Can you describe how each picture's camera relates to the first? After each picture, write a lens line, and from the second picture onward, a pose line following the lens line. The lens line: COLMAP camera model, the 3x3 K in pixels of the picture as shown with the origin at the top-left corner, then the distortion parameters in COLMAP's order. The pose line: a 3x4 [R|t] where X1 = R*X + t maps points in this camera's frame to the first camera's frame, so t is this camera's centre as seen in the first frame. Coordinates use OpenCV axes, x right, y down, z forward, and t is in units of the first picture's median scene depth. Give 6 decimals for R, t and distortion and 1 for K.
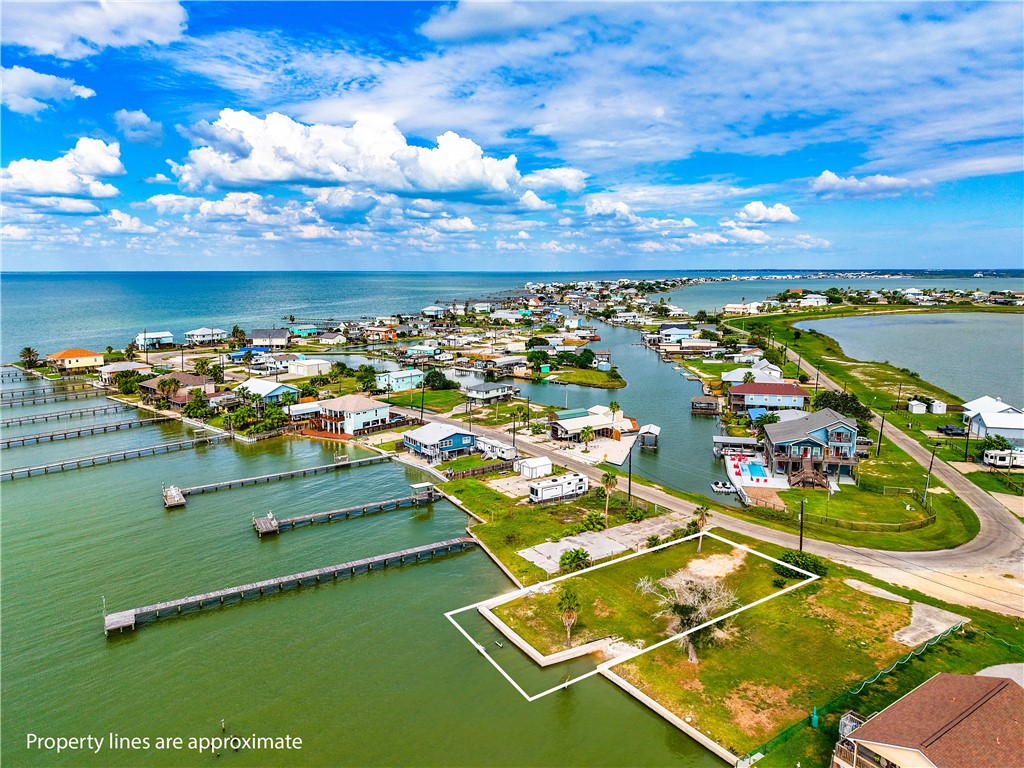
lens RADIAL K [[688.3, 0, 512.0], [0, 688.3, 384.0], [0, 0, 1]] dist [0.038227, -0.046009]
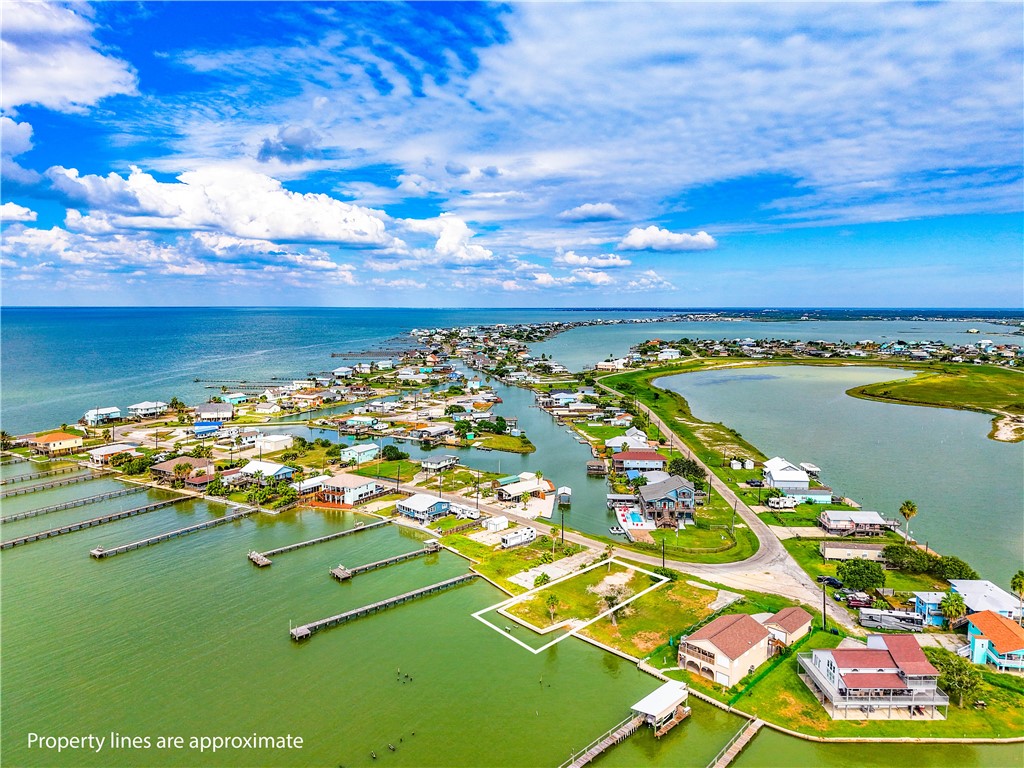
lens RADIAL K [[695.0, 0, 515.0], [0, 695.0, 381.2], [0, 0, 1]] dist [0.042953, -0.053430]
pose [[0.982025, -0.015622, 0.188103, -0.190526], [0.025319, 0.998465, -0.049259, -0.104054], [-0.187045, 0.053136, 0.980913, -0.471623]]
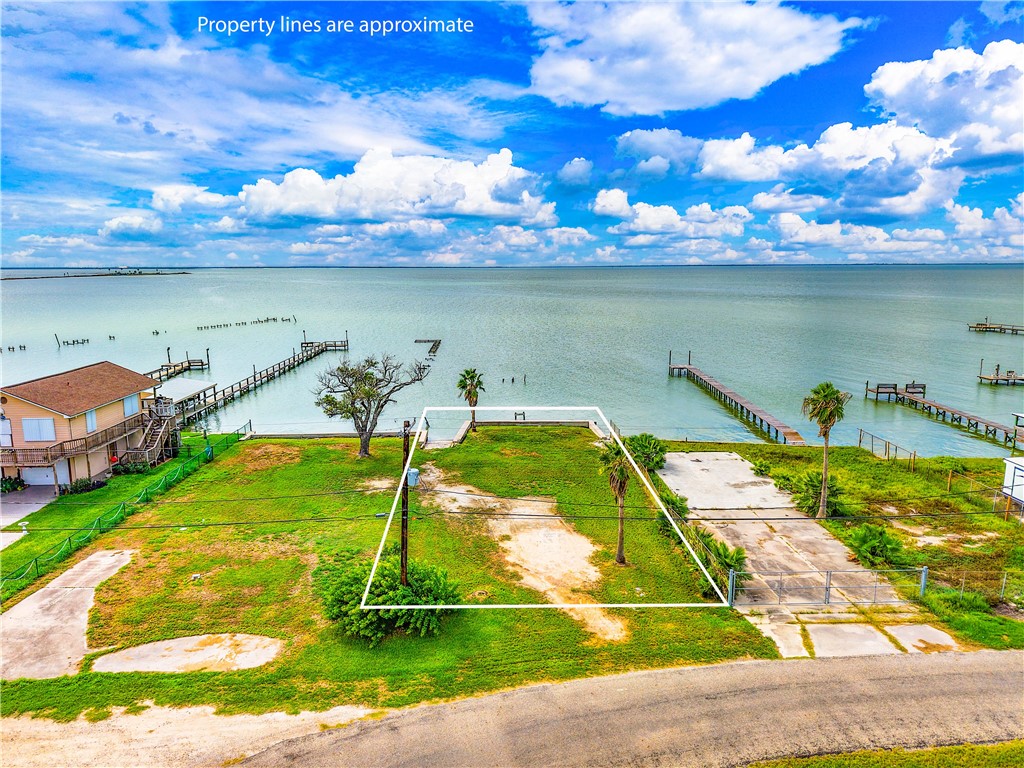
lens RADIAL K [[680.2, 0, 502.0], [0, 680.2, 383.5], [0, 0, 1]] dist [0.041189, -0.046461]
pose [[-0.538197, 0.147151, -0.829874, 0.413097], [-0.136814, 0.956327, 0.258302, 0.035690], [0.831640, 0.252556, -0.494560, 0.742251]]
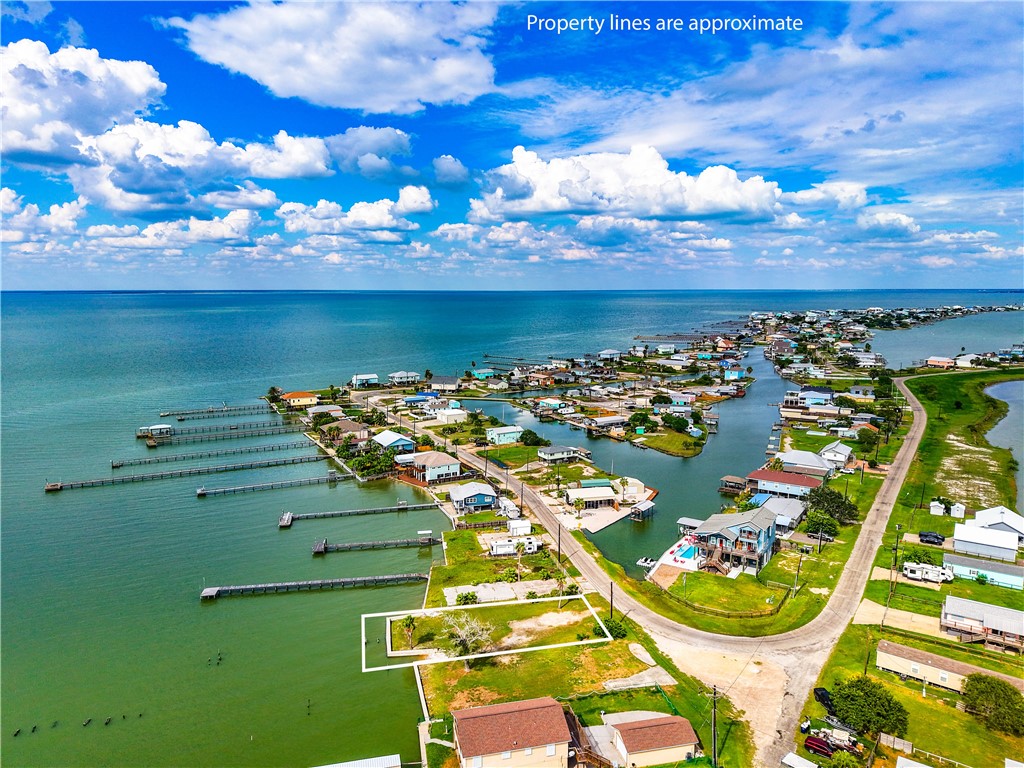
lens RADIAL K [[695.0, 0, 515.0], [0, 695.0, 381.2], [0, 0, 1]] dist [0.042953, -0.053430]
pose [[0.936693, 0.050386, -0.346506, 0.439612], [-0.059645, 0.998090, -0.016101, -0.129610], [0.345033, 0.035749, 0.937909, -0.265608]]
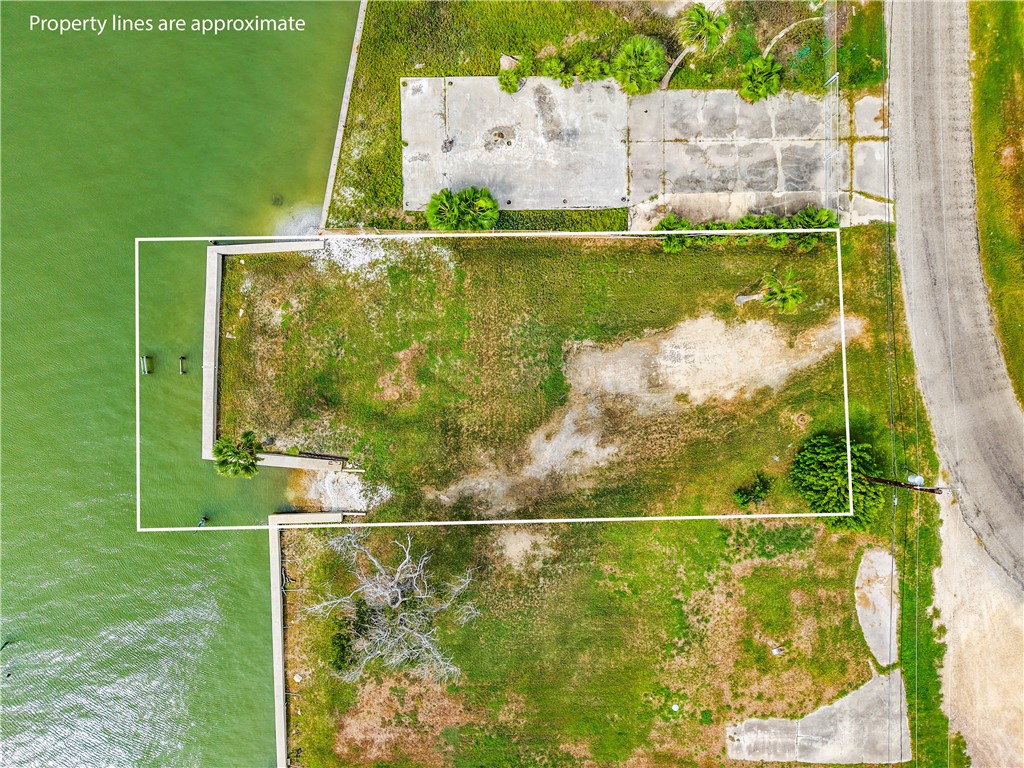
lens RADIAL K [[695.0, 0, 515.0], [0, 695.0, 381.2], [0, 0, 1]] dist [0.042953, -0.053430]
pose [[0.836381, 0.547397, 0.028699, 0.107543], [-0.117705, 0.128217, 0.984737, -0.126058], [0.535362, -0.826993, 0.171669, 0.530585]]
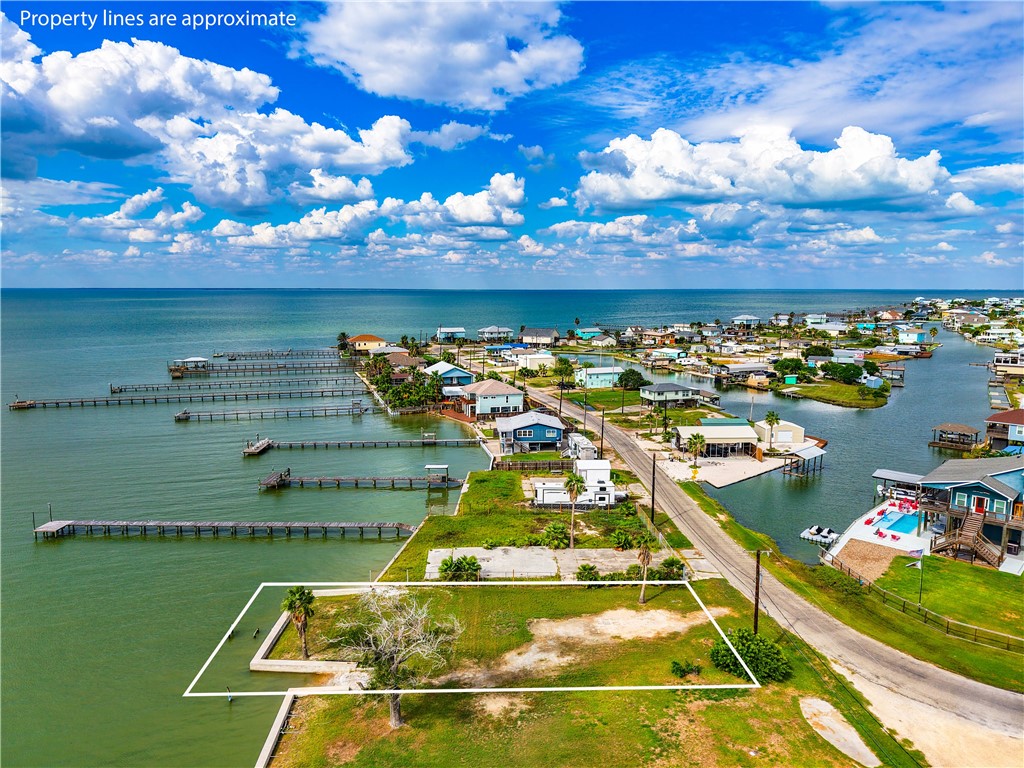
lens RADIAL K [[689.0, 0, 510.1], [0, 689.0, 380.3], [0, 0, 1]] dist [0.025204, -0.025400]
pose [[0.854276, 0.071650, -0.514857, 0.332889], [-0.088572, 0.996035, -0.008350, 0.026191], [0.512217, 0.052735, 0.857235, 0.216427]]
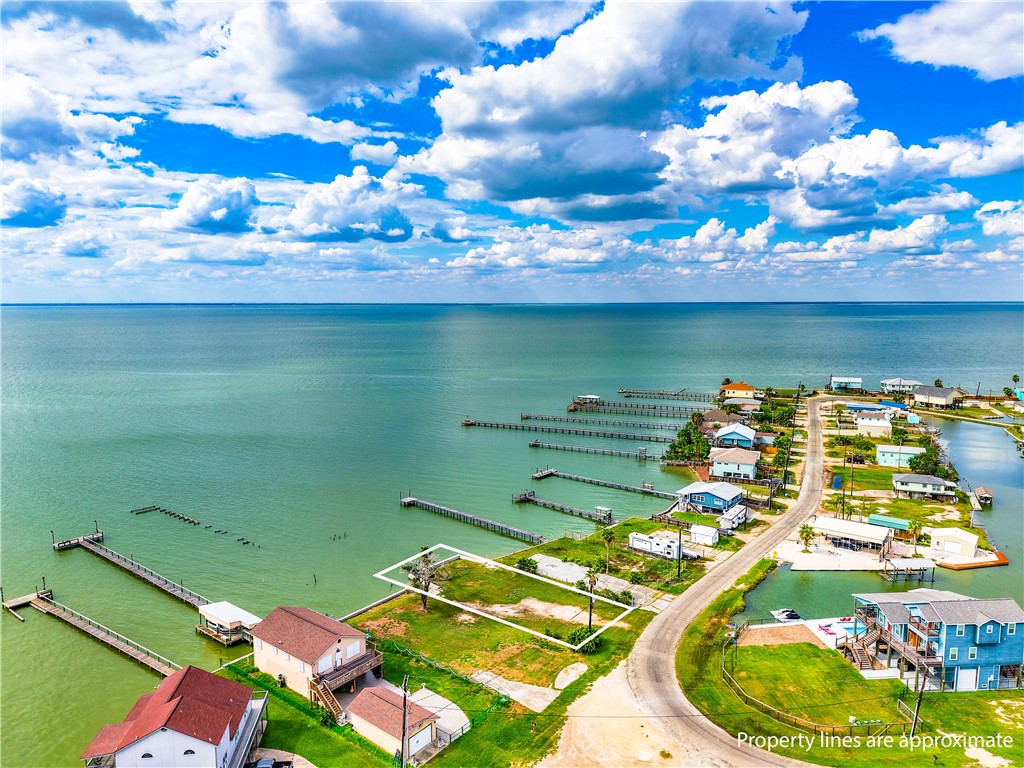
lens RADIAL K [[694.4, 0, 503.8], [0, 694.4, 383.4], [0, 0, 1]] dist [0.051808, -0.056185]
pose [[0.296741, 0.117316, -0.947724, 0.889648], [-0.155594, 0.985103, 0.073225, -0.138242], [0.942197, 0.125732, 0.310575, 0.285649]]
